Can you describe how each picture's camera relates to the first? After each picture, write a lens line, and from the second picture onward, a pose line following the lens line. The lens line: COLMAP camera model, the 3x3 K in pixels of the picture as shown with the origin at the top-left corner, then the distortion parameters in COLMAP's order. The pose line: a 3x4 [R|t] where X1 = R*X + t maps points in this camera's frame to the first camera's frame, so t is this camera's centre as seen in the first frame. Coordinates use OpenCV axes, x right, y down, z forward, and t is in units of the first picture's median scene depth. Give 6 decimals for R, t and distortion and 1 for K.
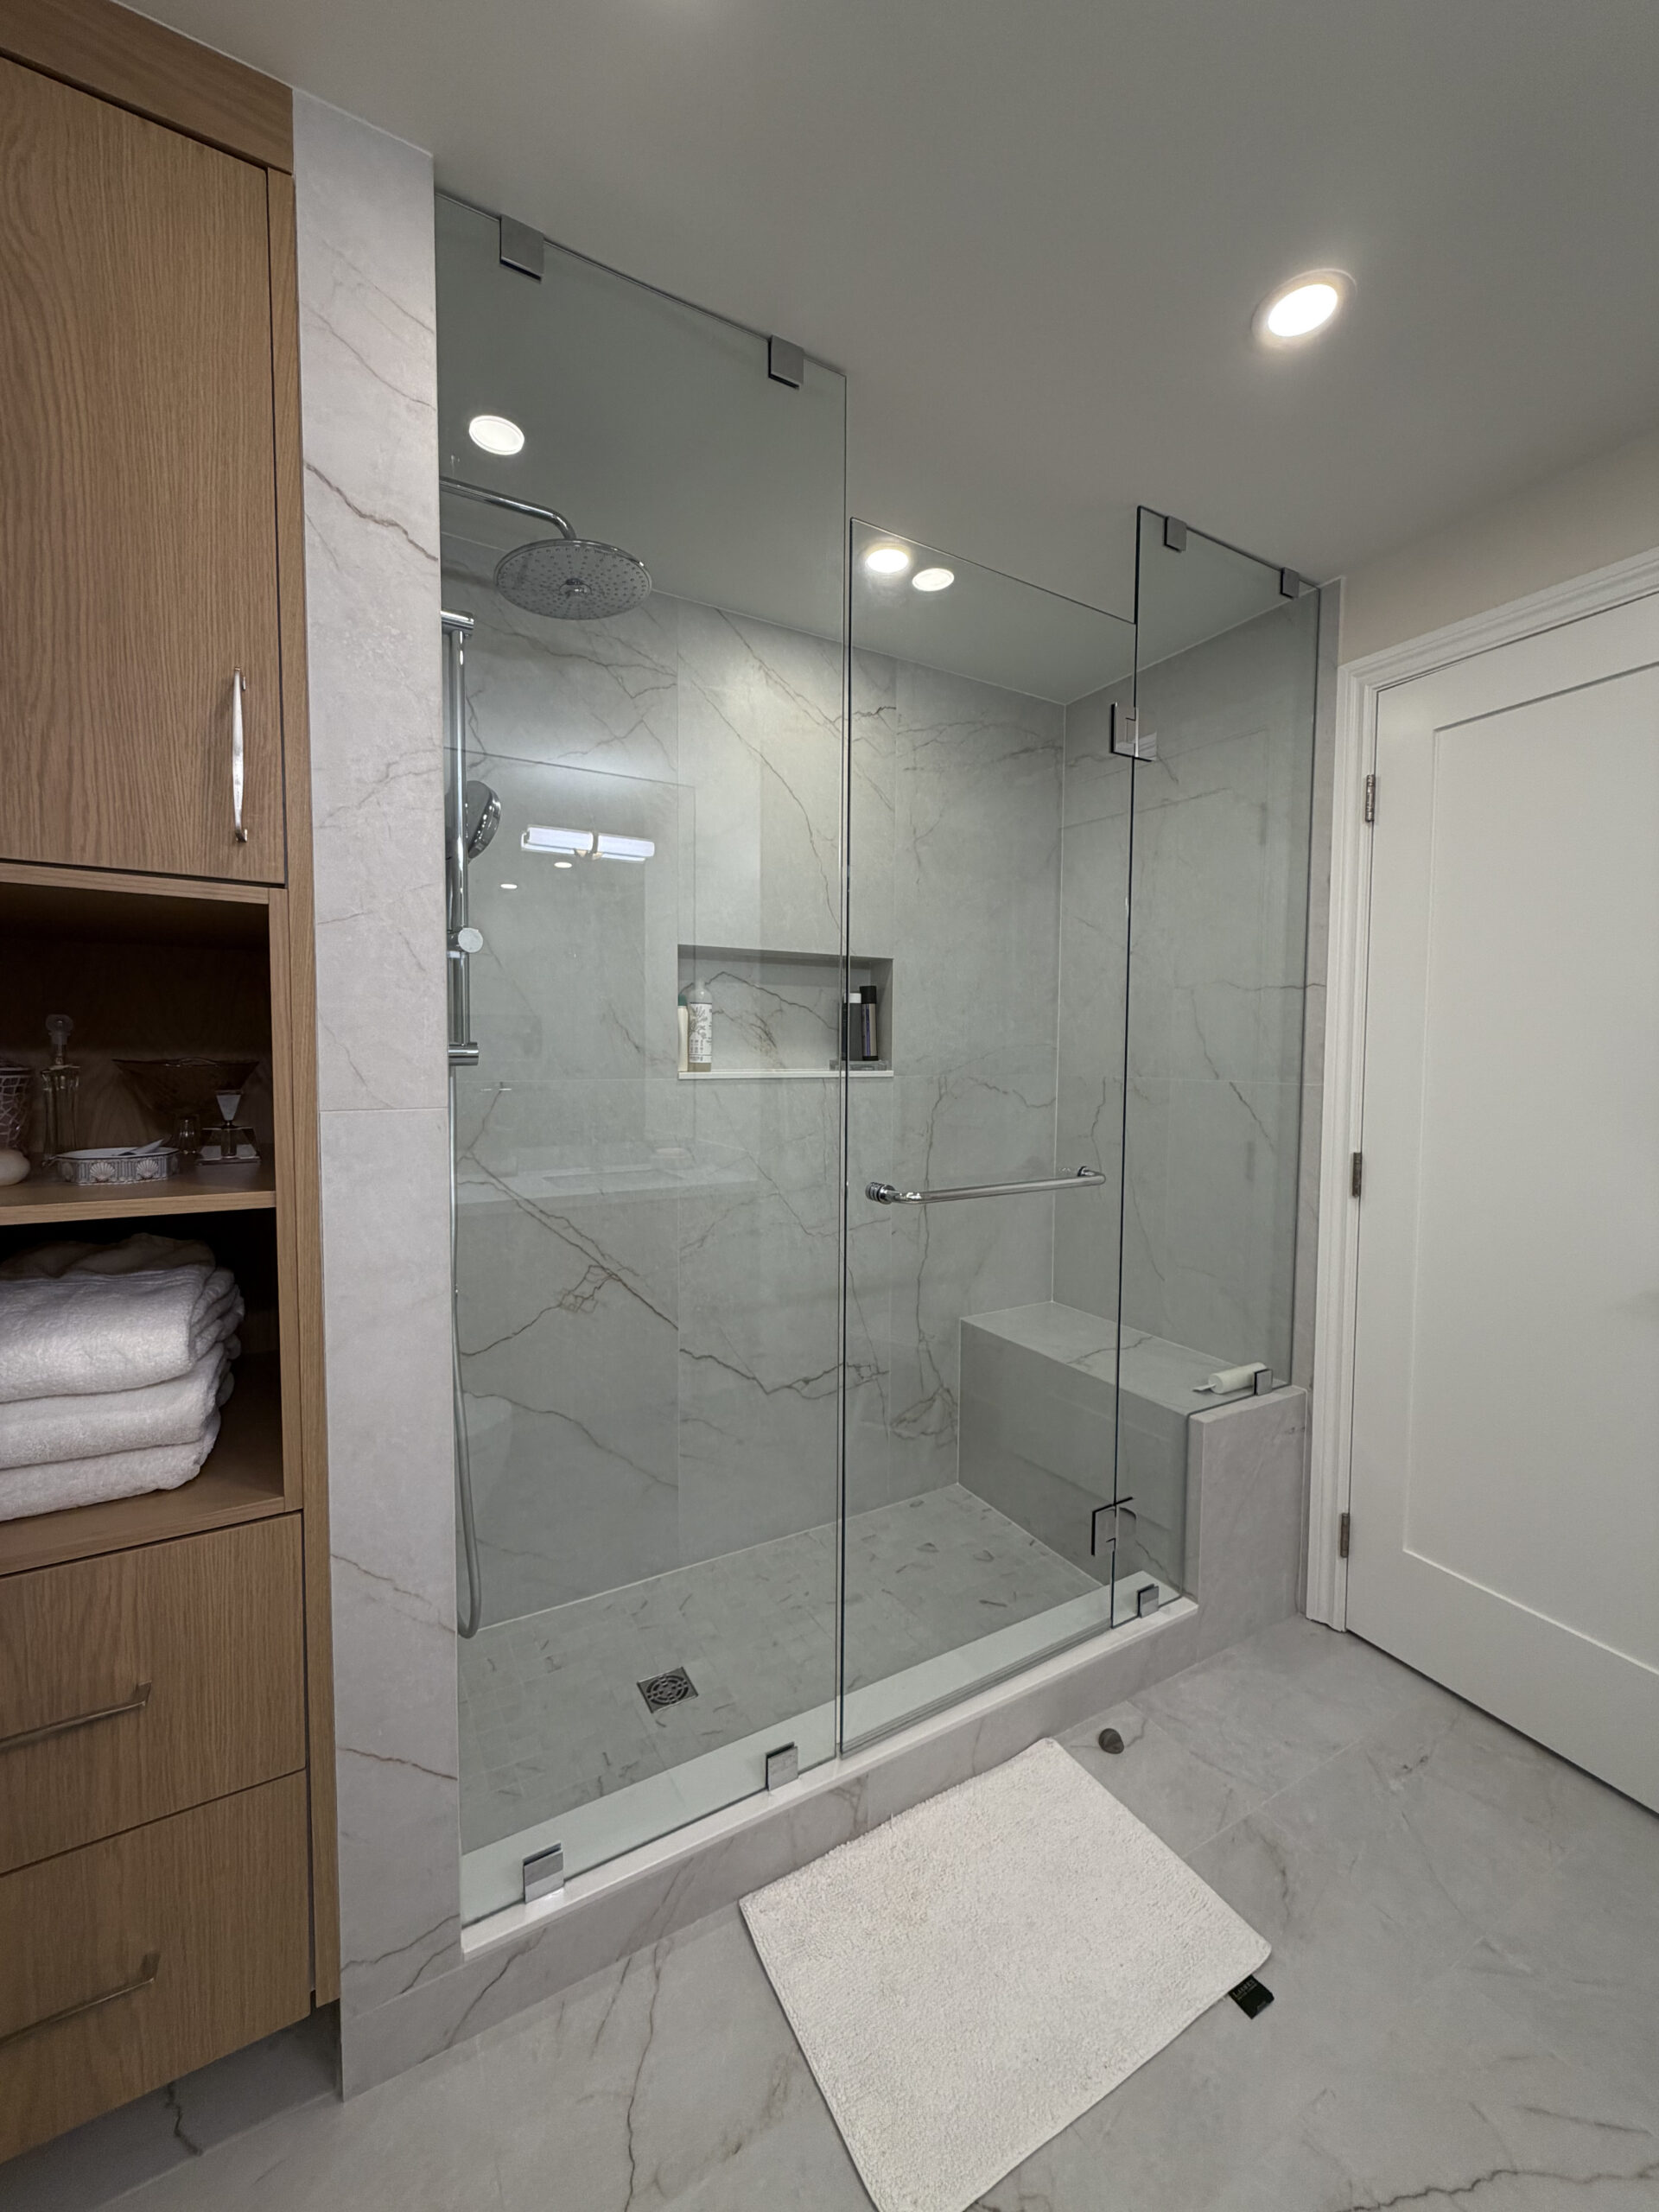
lens RADIAL K [[884.3, 0, 832.8], [0, 884.3, 1101.1], [0, 0, 1]] dist [0.000619, -0.000061]
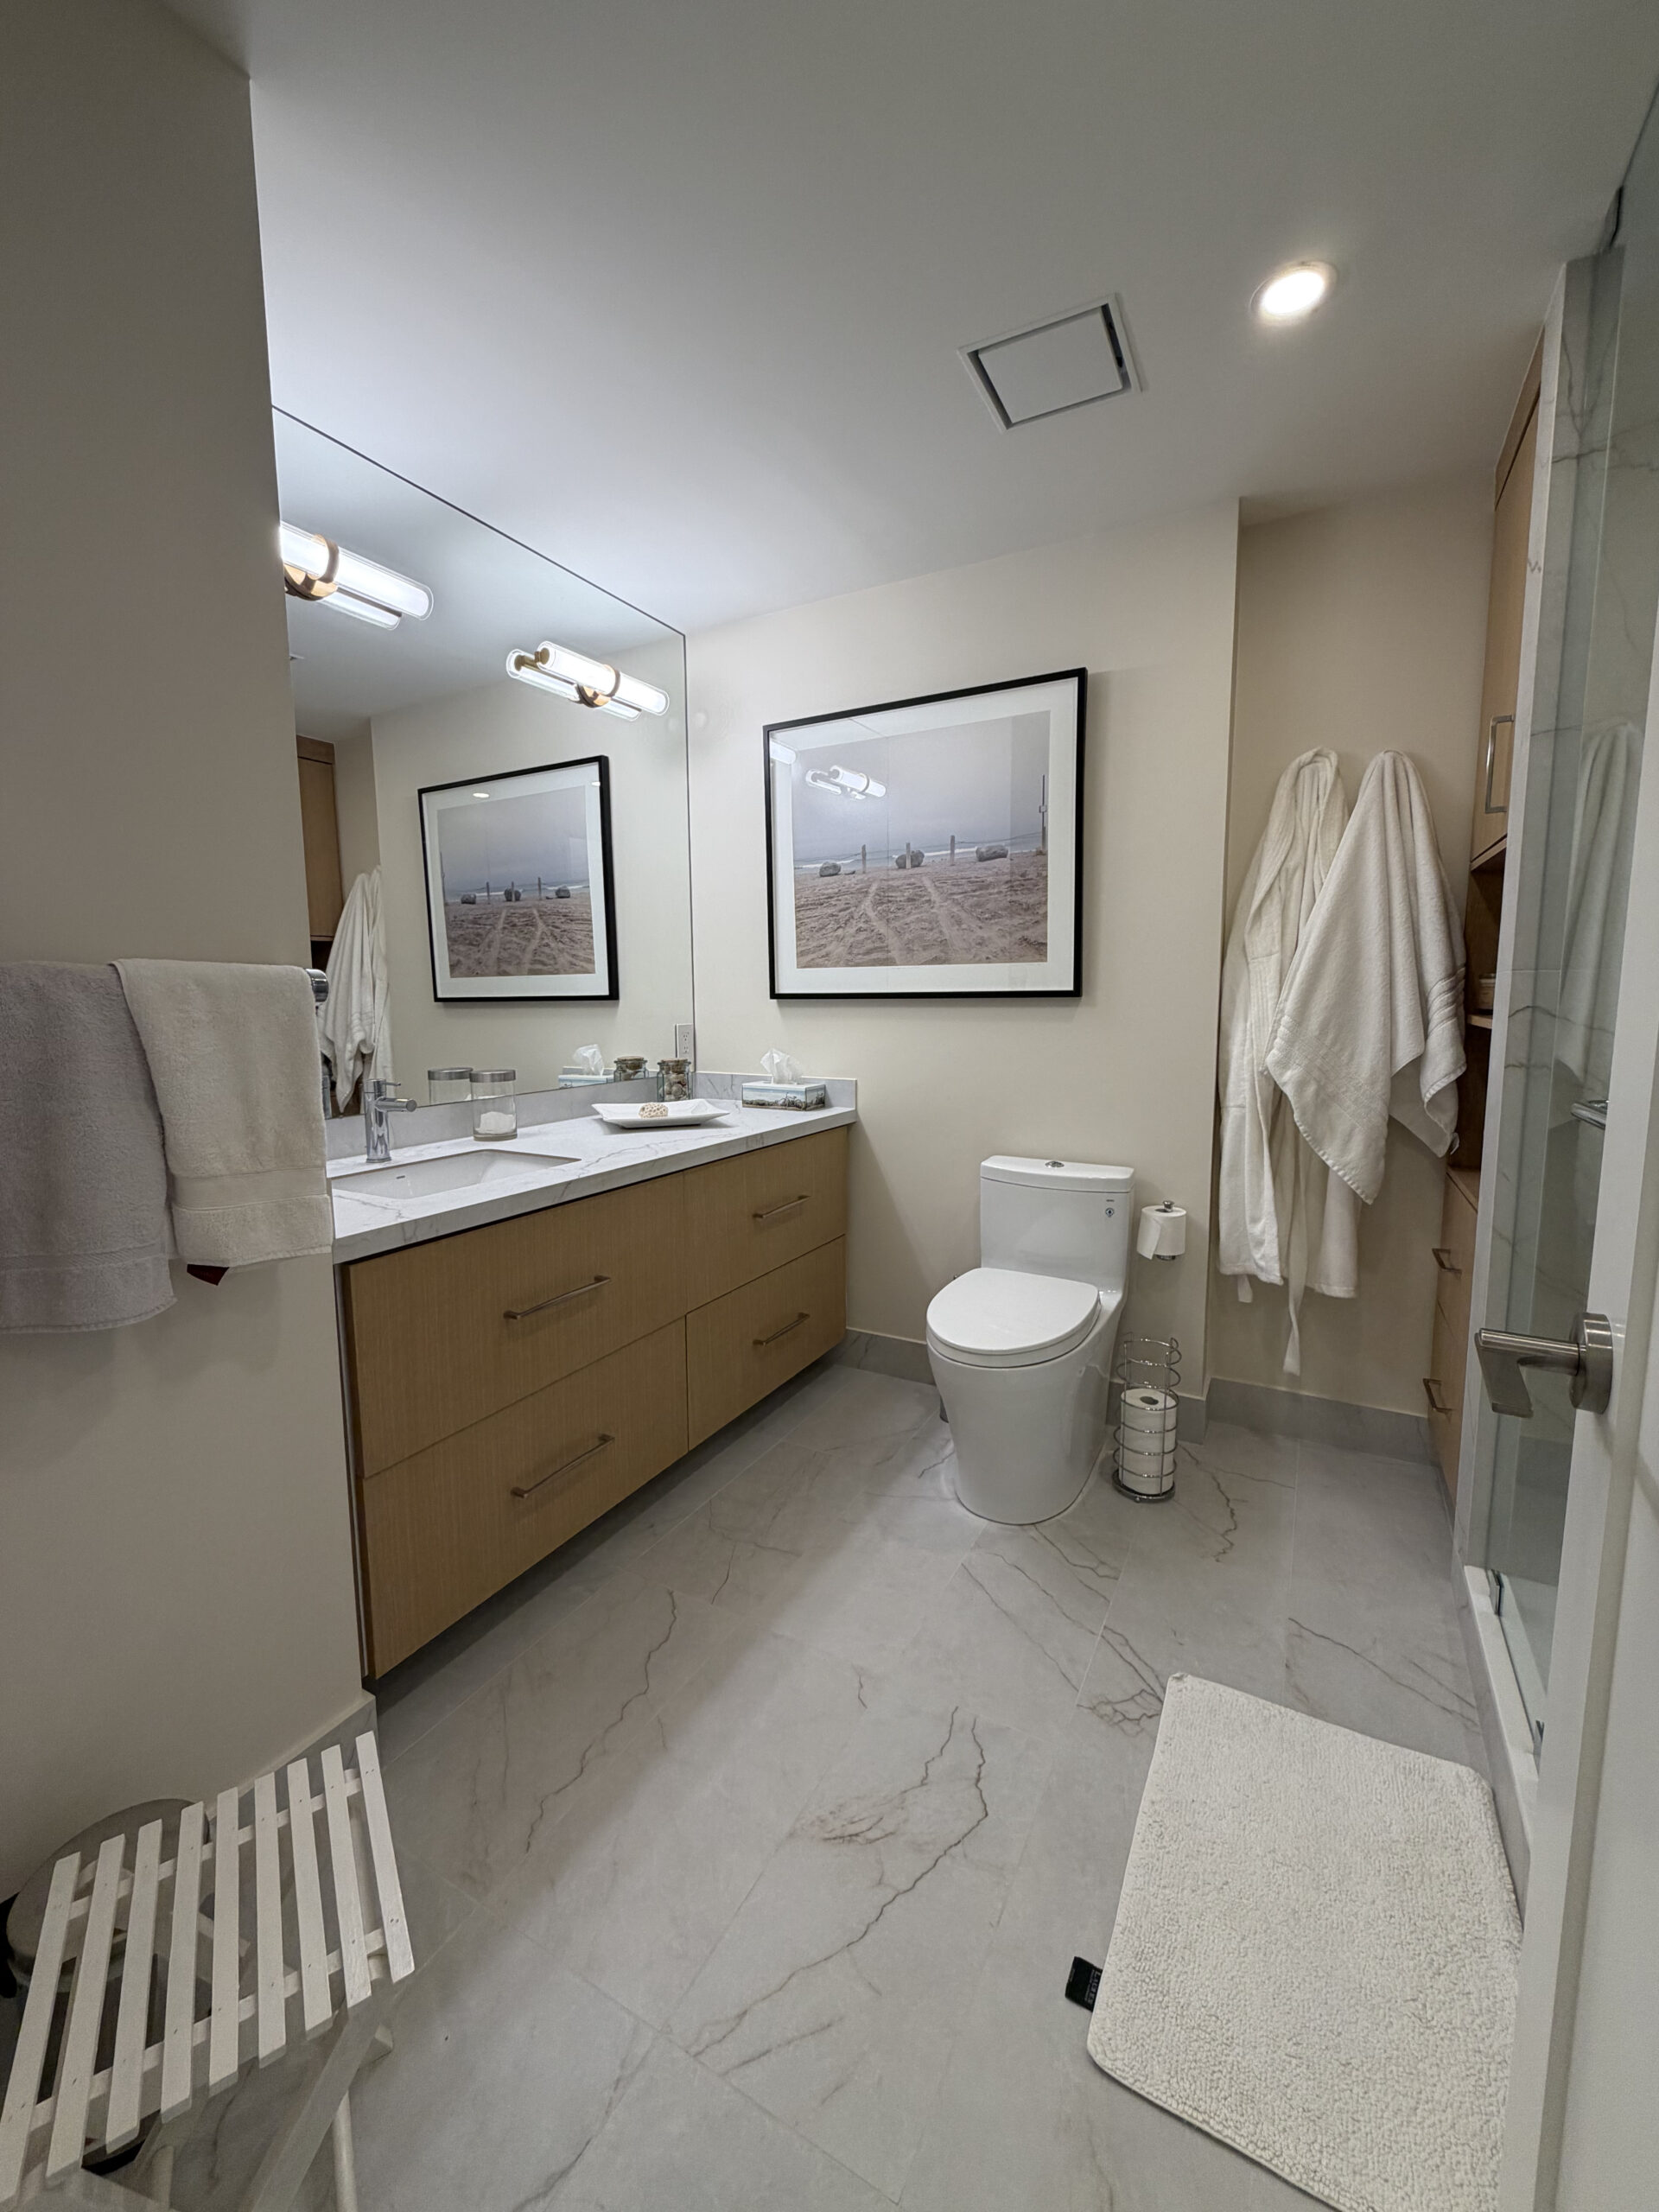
lens RADIAL K [[884.3, 0, 829.7], [0, 884.3, 1102.8], [0, 0, 1]] dist [0.000619, -0.000061]
pose [[-0.859735, 0.064707, -0.506625, 0.678281], [-0.024154, 0.985681, 0.166883, 0.003076], [0.510169, 0.155713, -0.845861, 0.929683]]
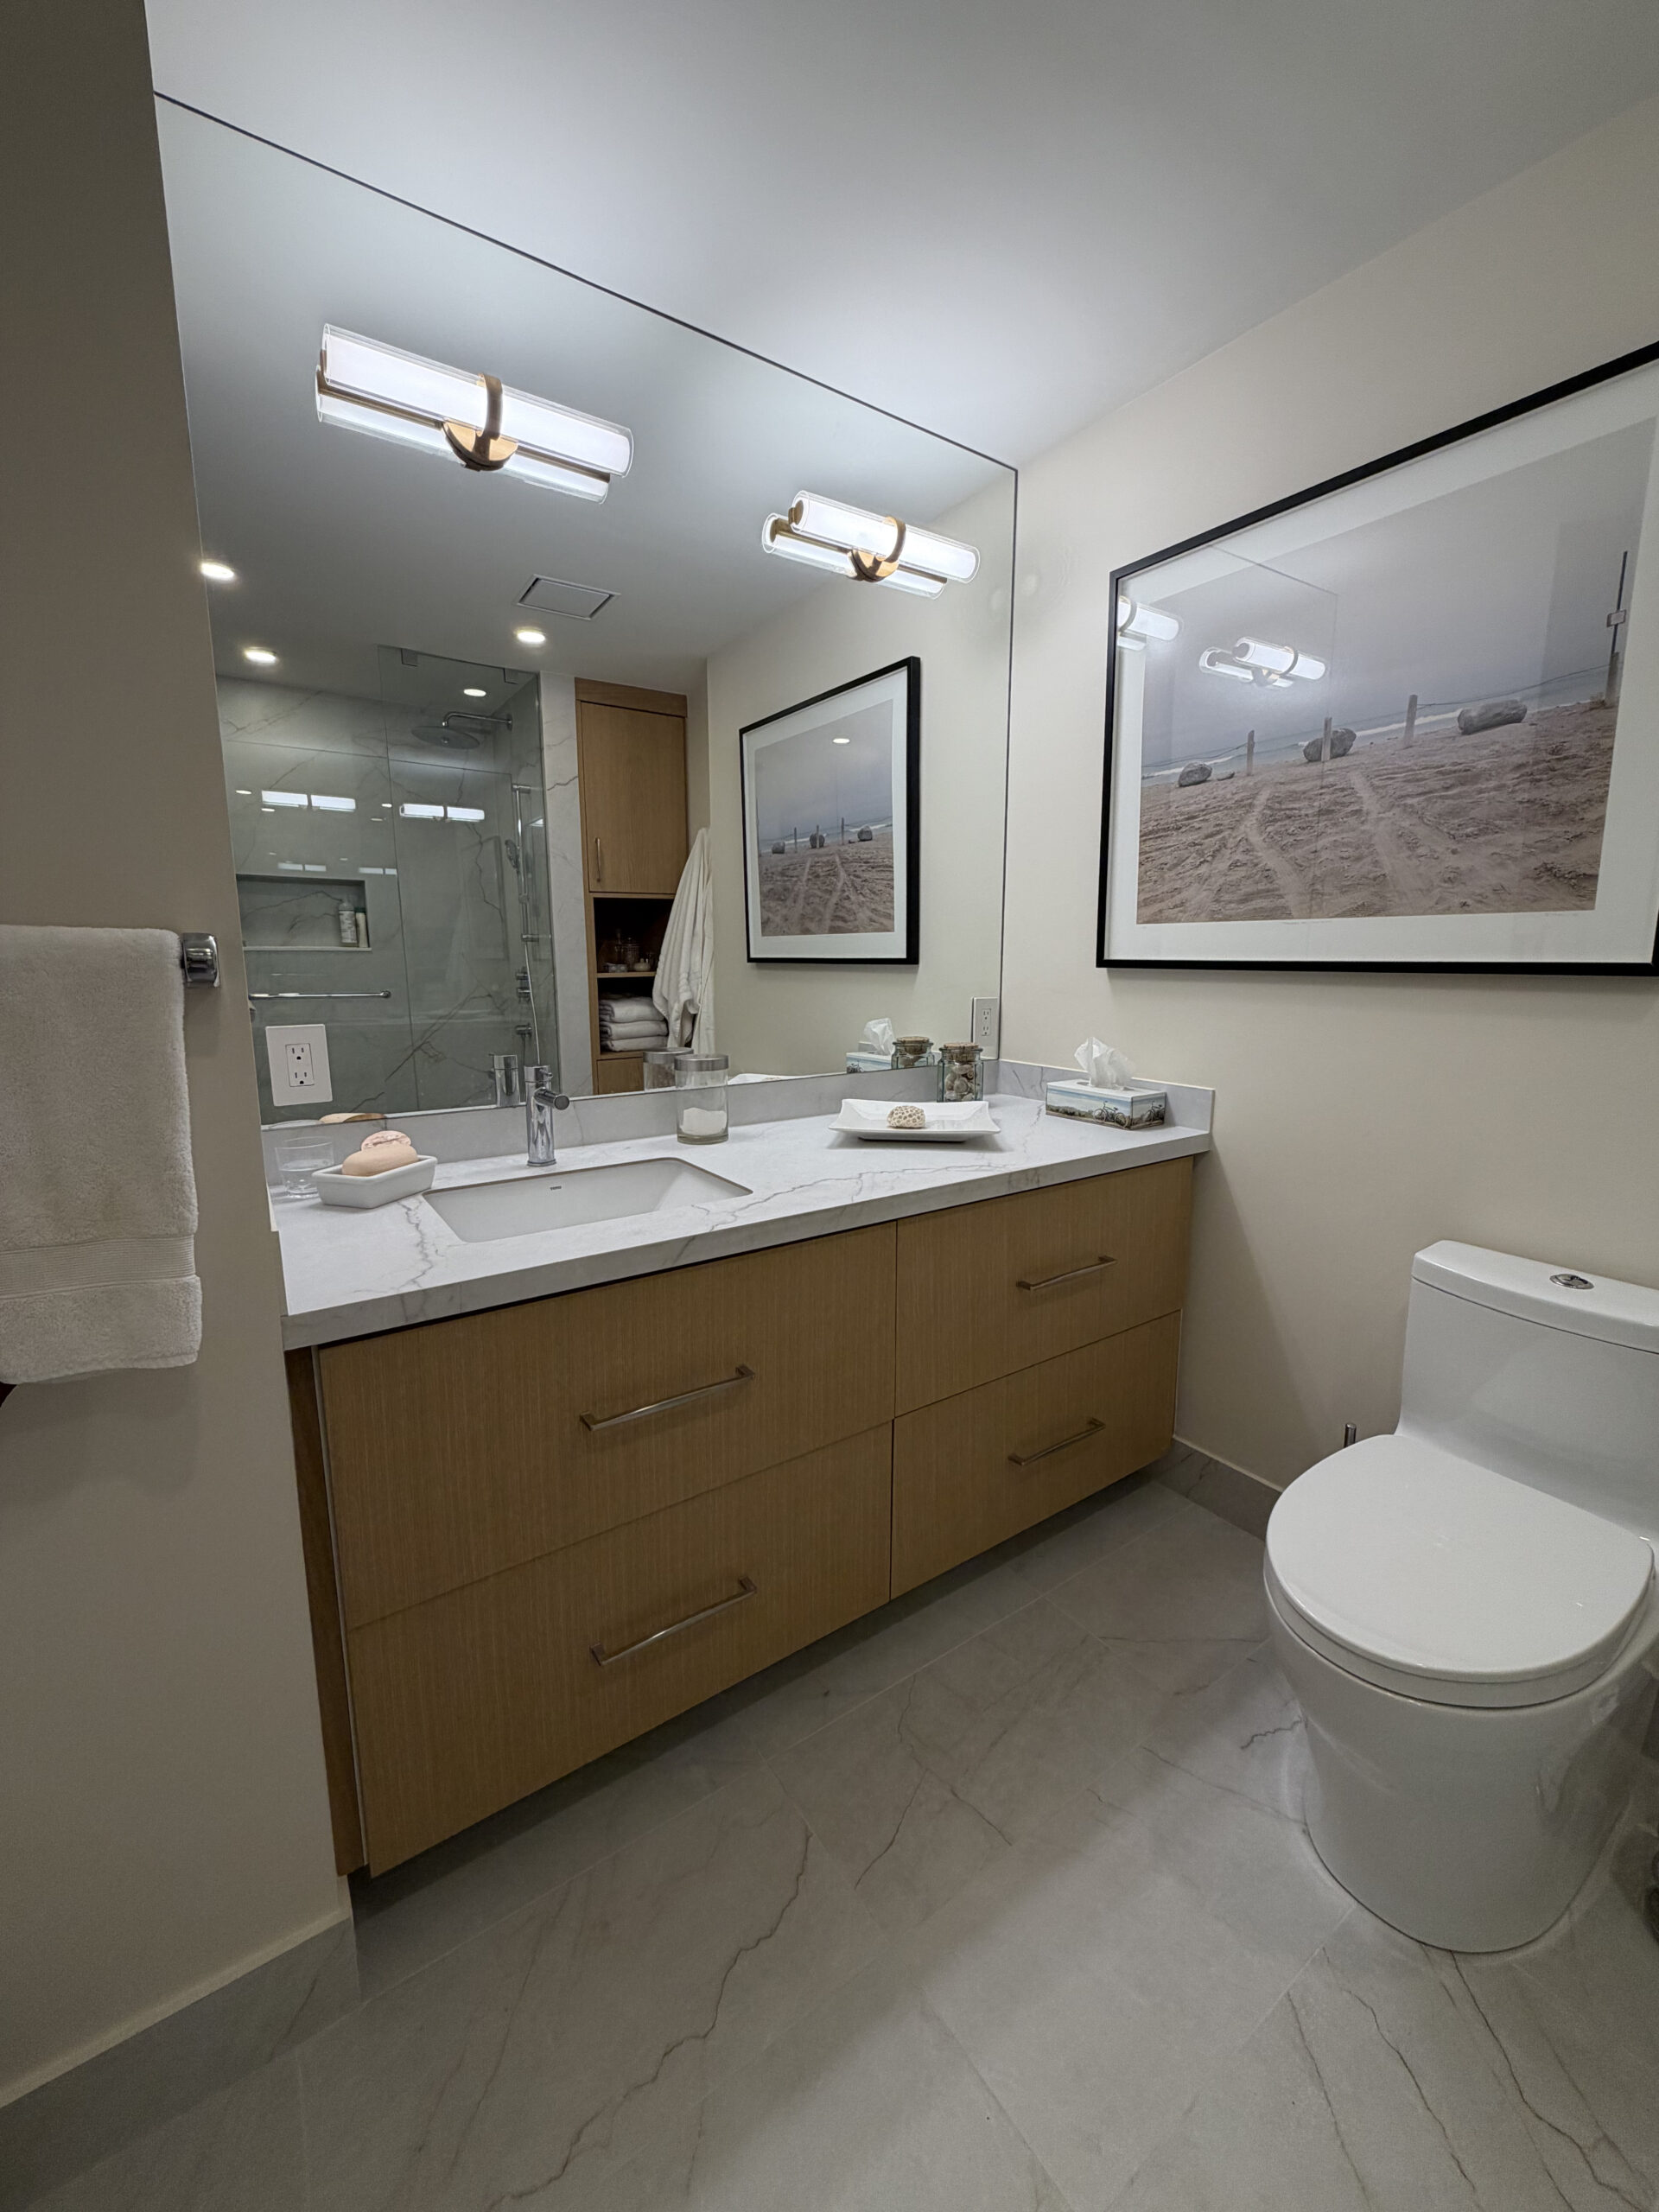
lens RADIAL K [[884.3, 0, 833.0], [0, 884.3, 1098.4], [0, 0, 1]] dist [0.000619, -0.000061]
pose [[-0.996593, 0.010161, -0.081844, 0.420416], [-0.007948, 0.975929, 0.217945, 0.005760], [0.082089, 0.217853, -0.972523, 0.655840]]
